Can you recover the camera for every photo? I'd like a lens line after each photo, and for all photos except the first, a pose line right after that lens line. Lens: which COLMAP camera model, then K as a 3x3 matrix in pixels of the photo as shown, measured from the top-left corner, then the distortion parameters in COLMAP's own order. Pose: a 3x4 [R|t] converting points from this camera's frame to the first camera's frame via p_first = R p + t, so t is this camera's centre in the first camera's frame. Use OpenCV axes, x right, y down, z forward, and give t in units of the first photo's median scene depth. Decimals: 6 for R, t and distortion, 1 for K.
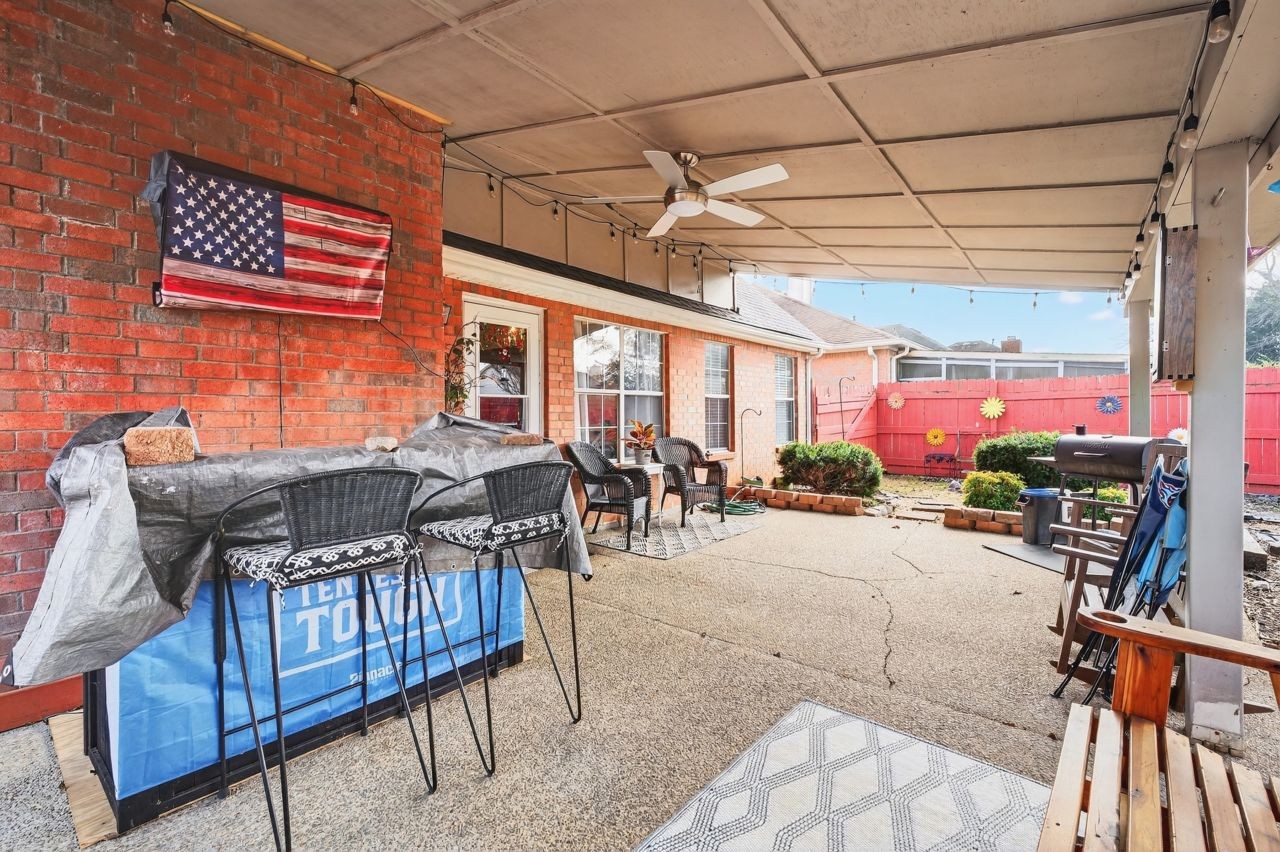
lens RADIAL K [[547.2, 0, 646.1], [0, 547.2, 436.7], [0, 0, 1]] dist [0.003431, 0.000047]
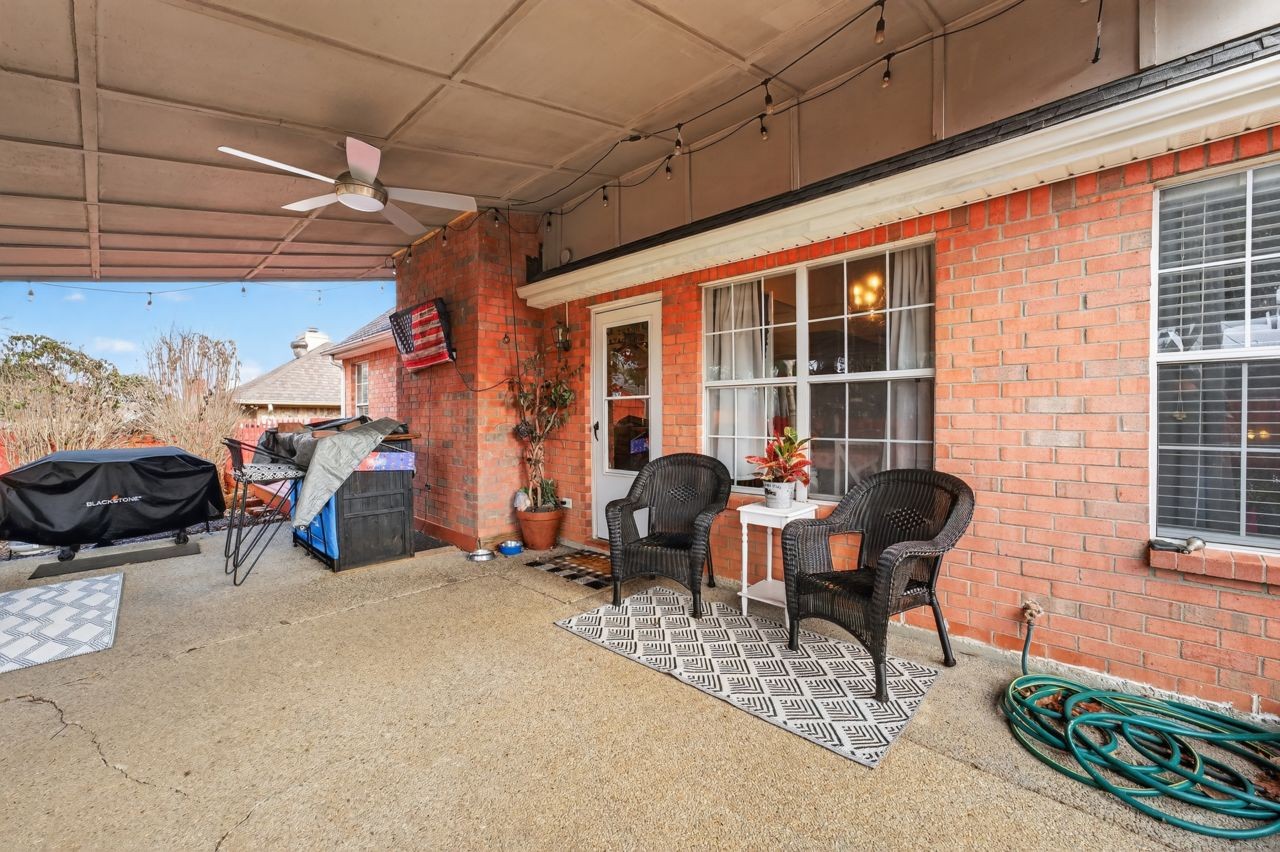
lens RADIAL K [[515.7, 0, 640.0], [0, 515.7, 426.0], [0, 0, 1]] dist [-0.000611, -0.000134]
pose [[-0.089820, 0.018284, -0.995790, 0.701474], [-0.040852, 0.998922, 0.022026, -0.049737], [0.995120, 0.042658, -0.088976, 1.195541]]
